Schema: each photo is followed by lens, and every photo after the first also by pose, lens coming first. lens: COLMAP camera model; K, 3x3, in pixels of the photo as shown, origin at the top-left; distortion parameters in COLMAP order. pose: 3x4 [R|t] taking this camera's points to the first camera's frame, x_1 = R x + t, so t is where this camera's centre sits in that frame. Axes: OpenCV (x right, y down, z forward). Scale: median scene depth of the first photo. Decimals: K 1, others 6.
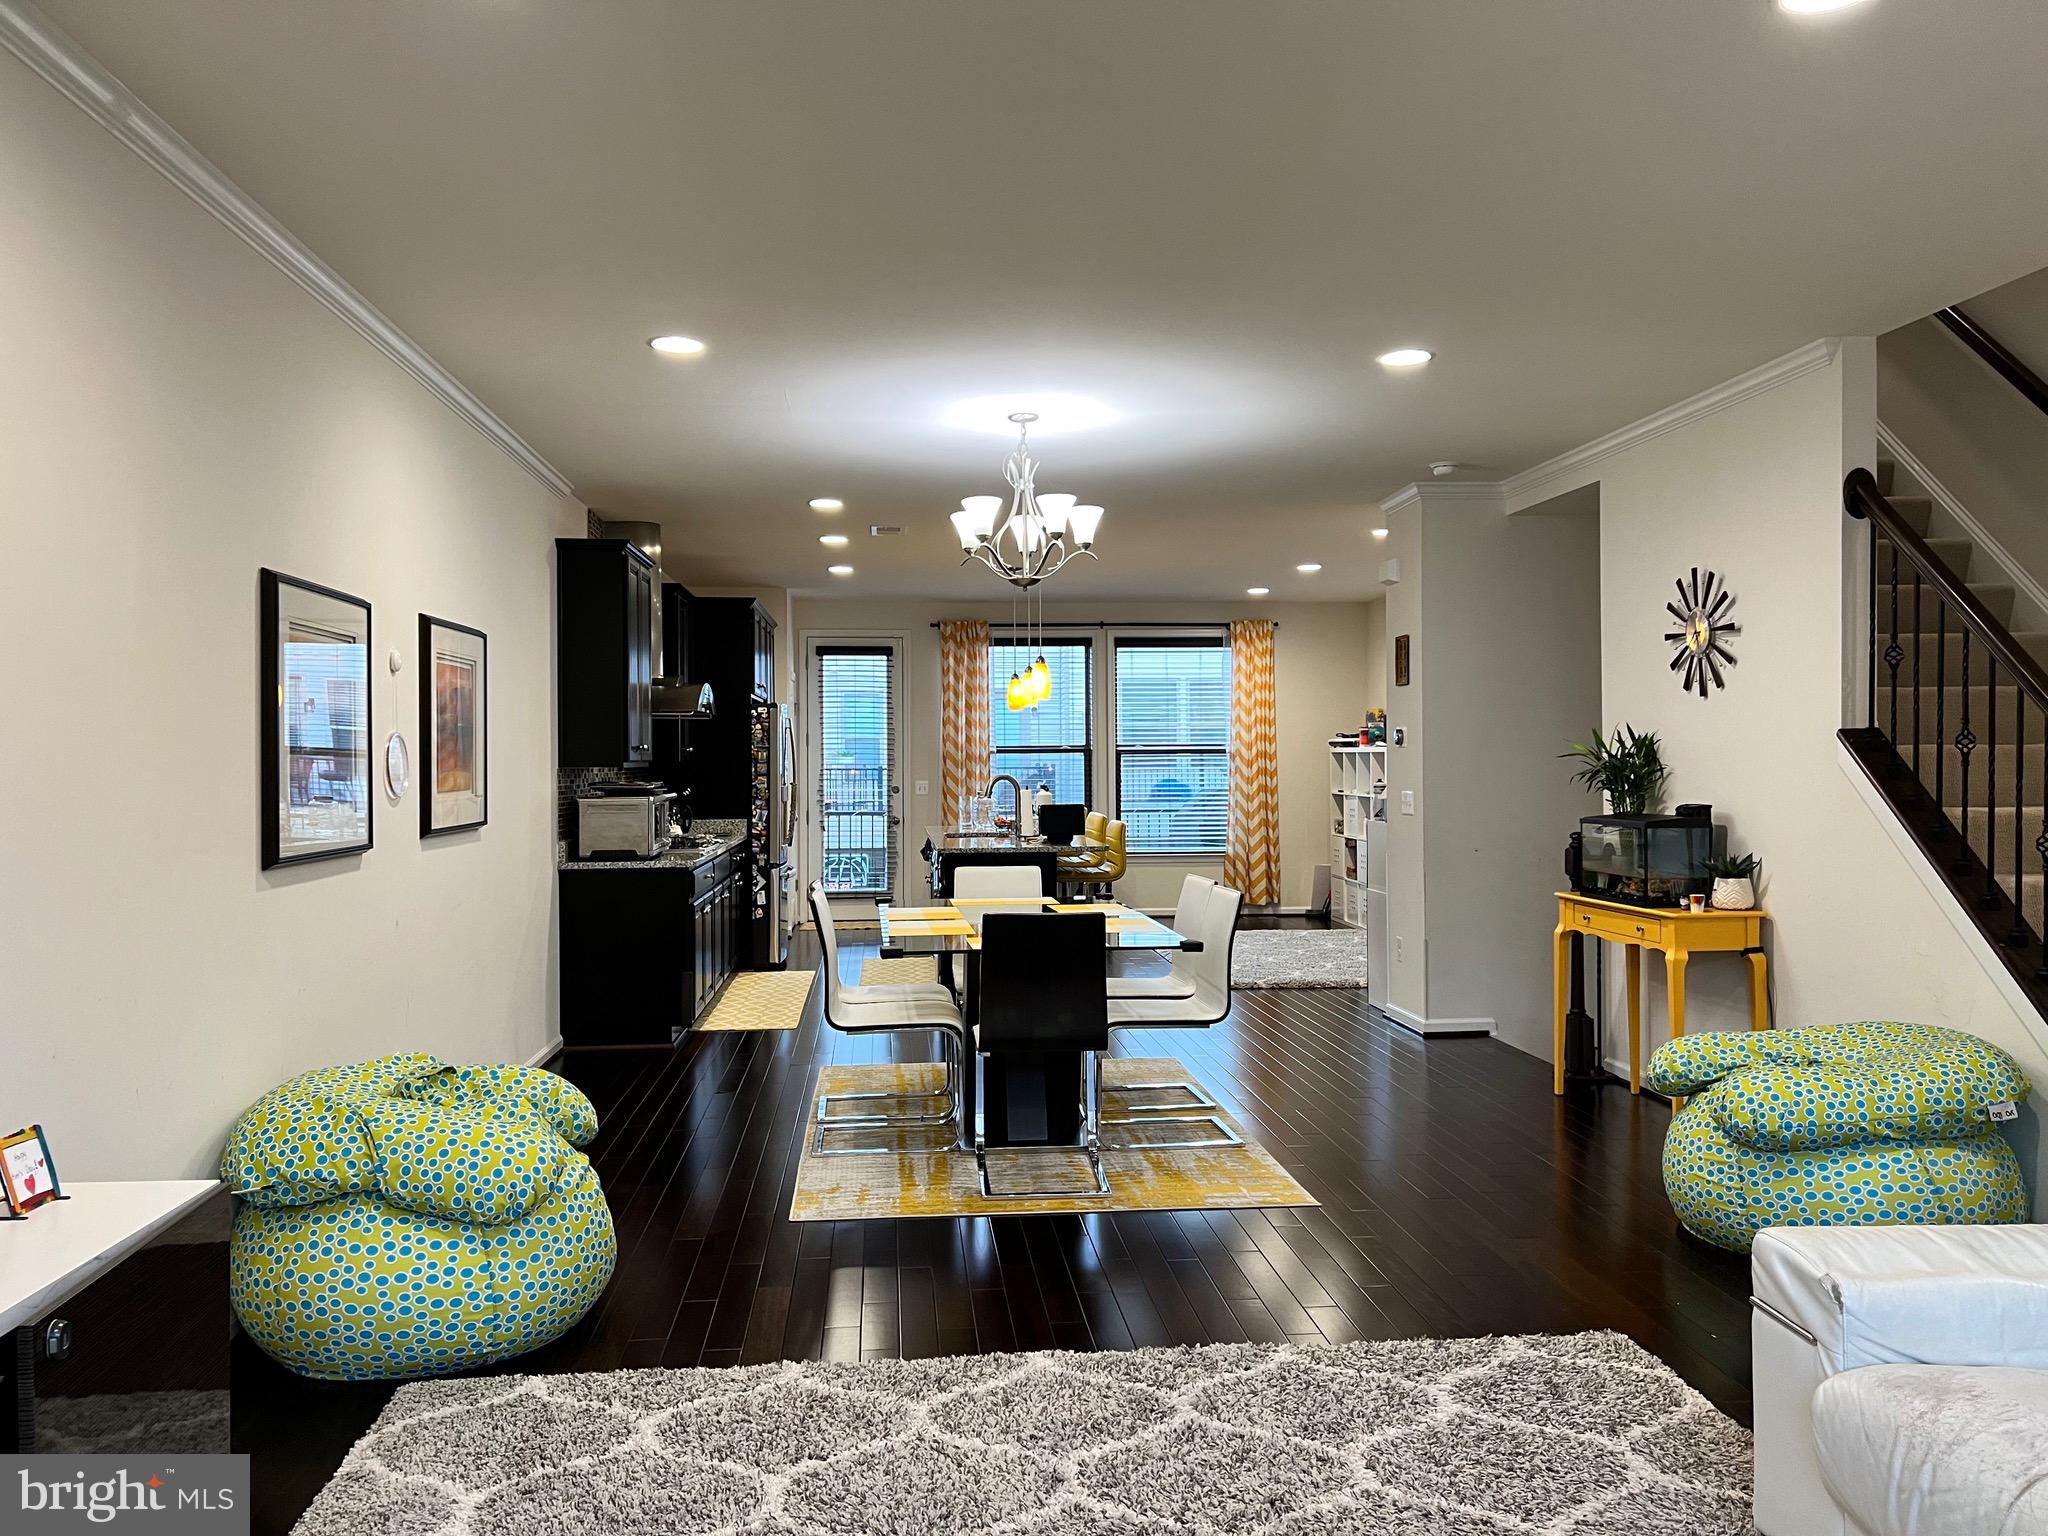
lens RADIAL K [[1512.4, 0, 1008.1], [0, 1512.4, 768.4], [0, 0, 1]] dist [0.063958, -0.071573]
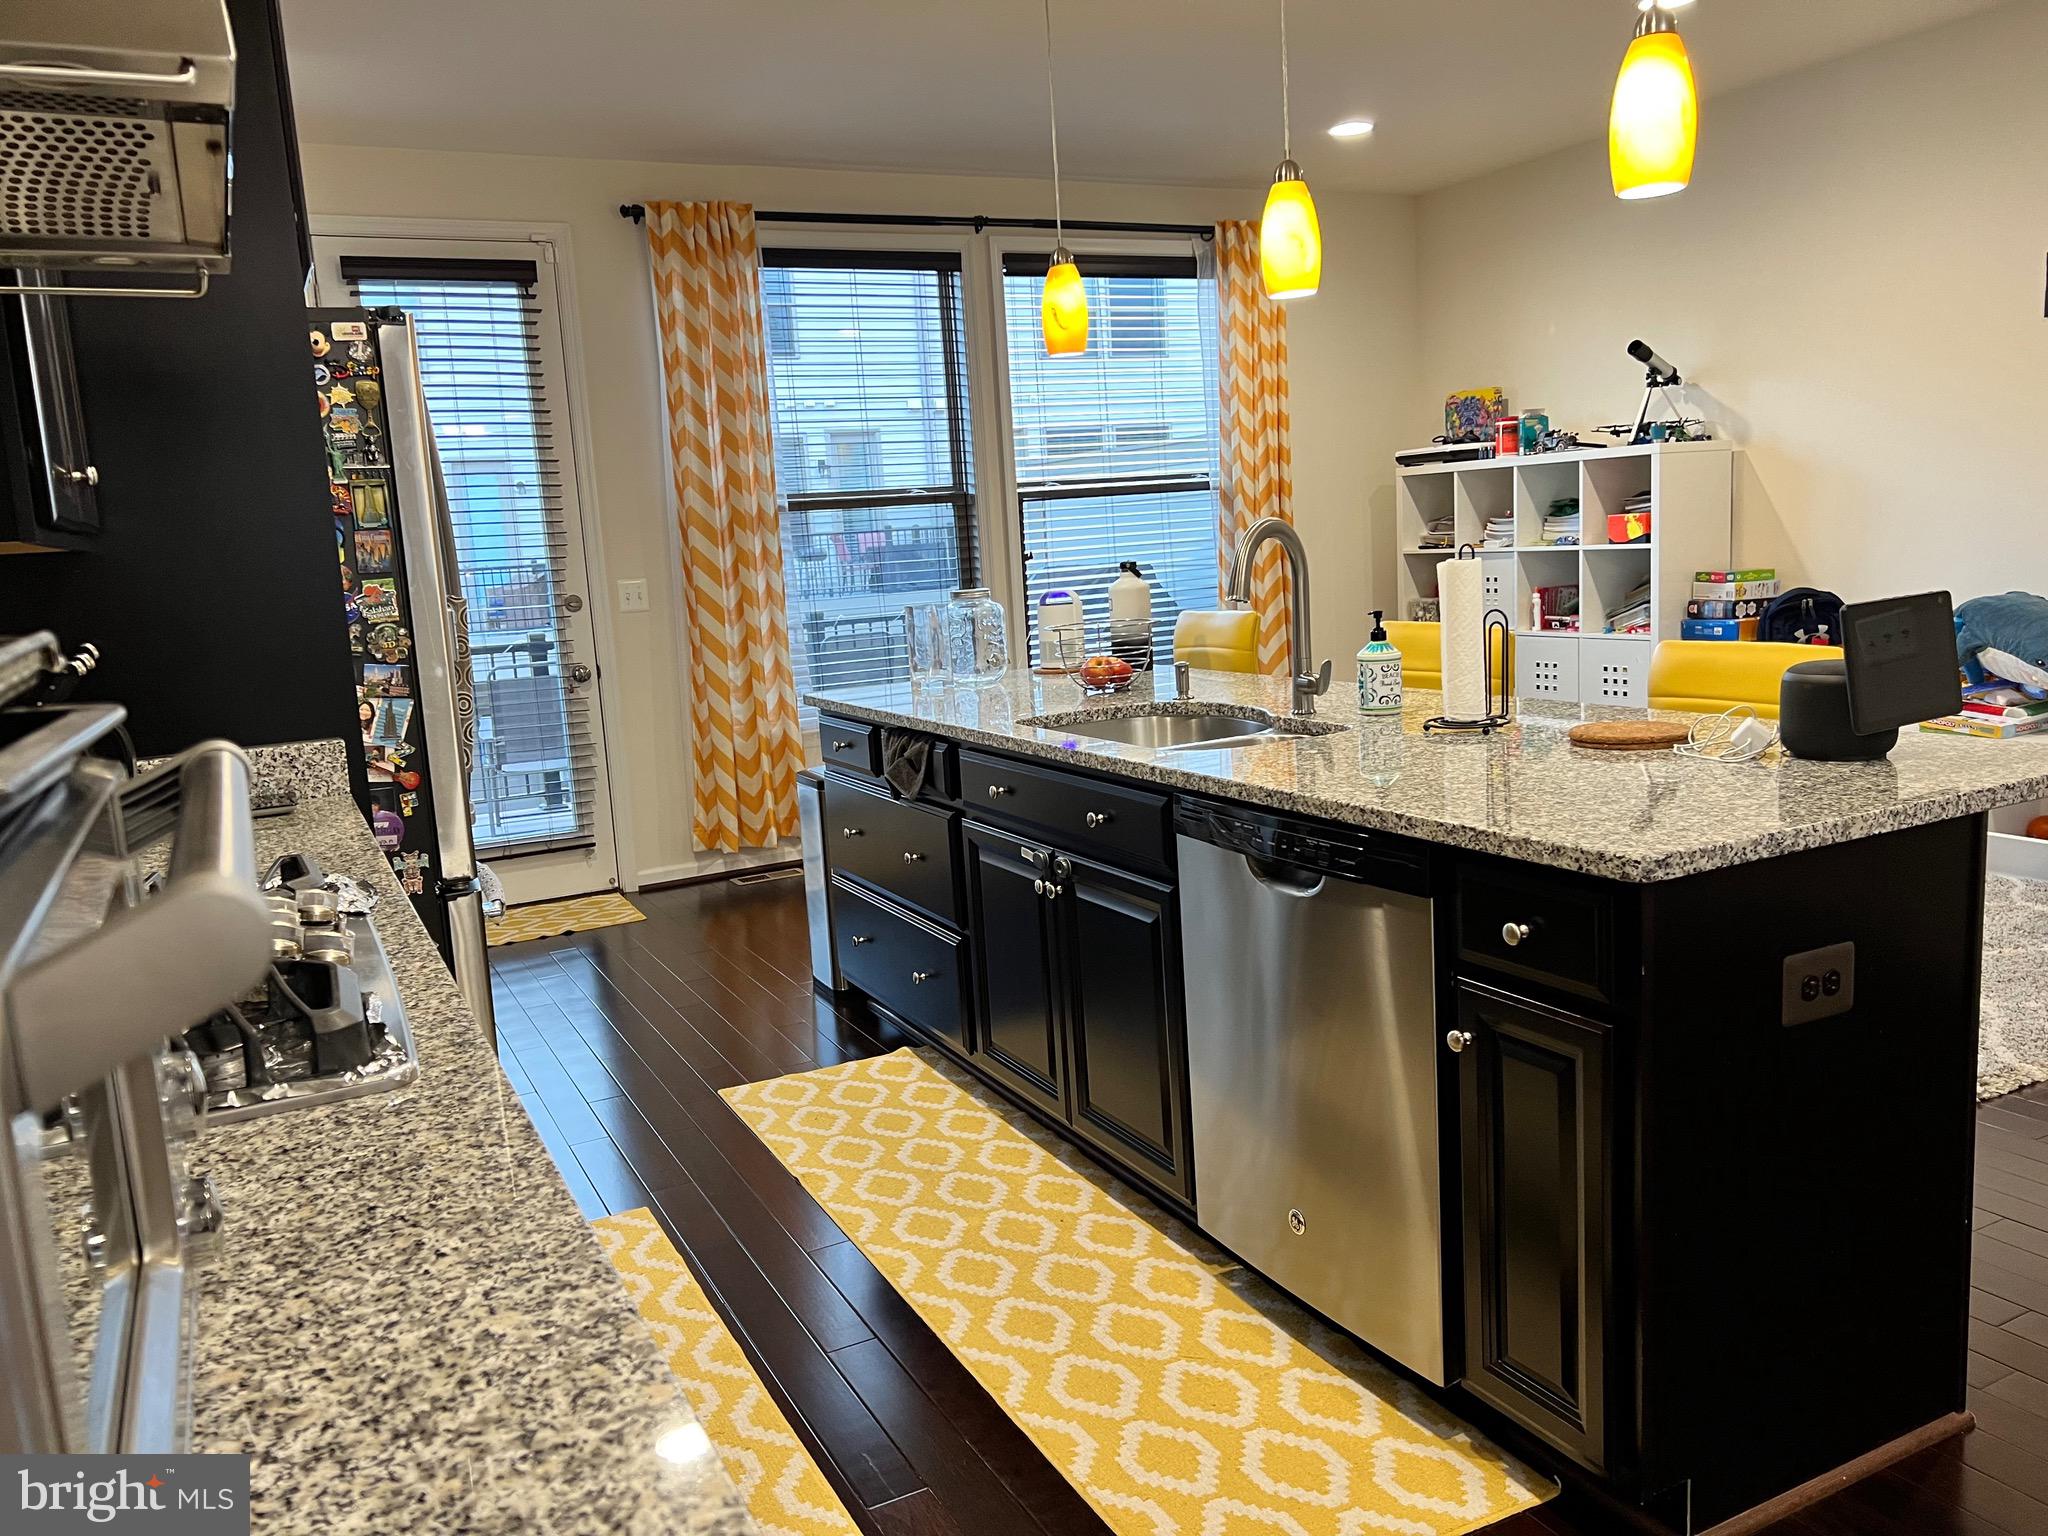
lens RADIAL K [[1545.2, 0, 1006.3], [0, 1545.2, 767.6], [0, 0, 1]] dist [0.005062, -0.000932]
pose [[0.924877, -0.109566, 0.364140, -0.295519], [0.060570, 0.987812, 0.143381, 0.010434], [-0.375411, -0.110554, 0.920241, 1.259356]]
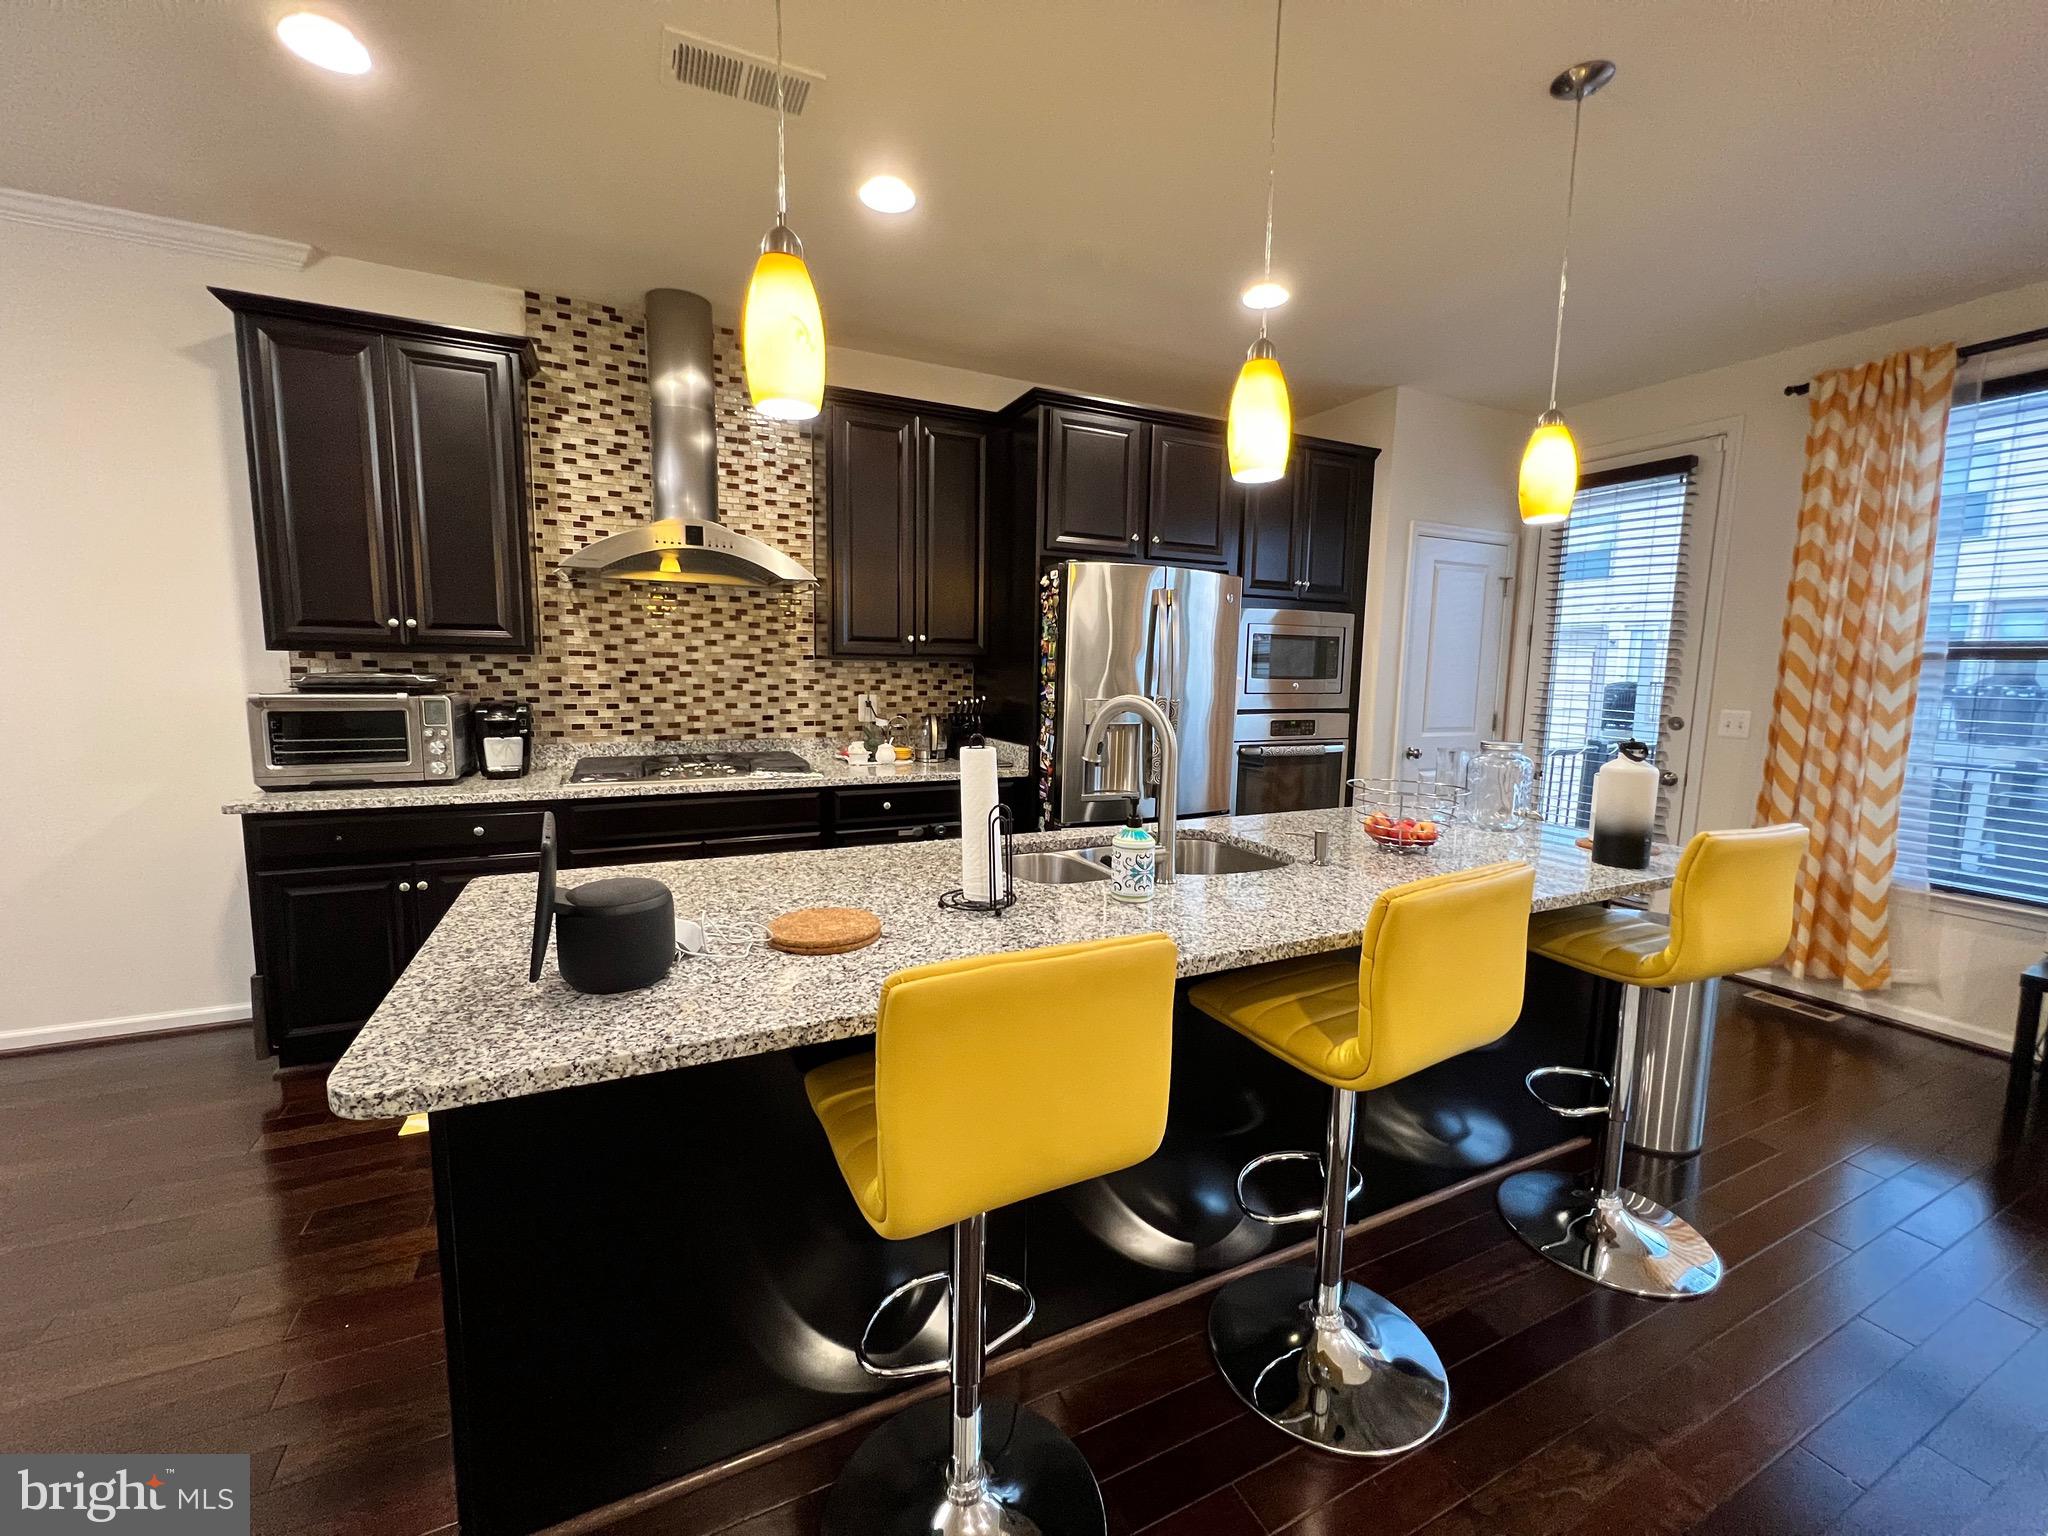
lens RADIAL K [[817.3, 0, 1023.0], [0, 817.3, 762.4], [0, 0, 1]] dist [-0.003950, 0.000815]
pose [[0.356685, 0.123147, -0.926073, 0.276914], [-0.025874, 0.992196, 0.121974, -0.004826], [0.933866, -0.019545, 0.357088, 1.572884]]
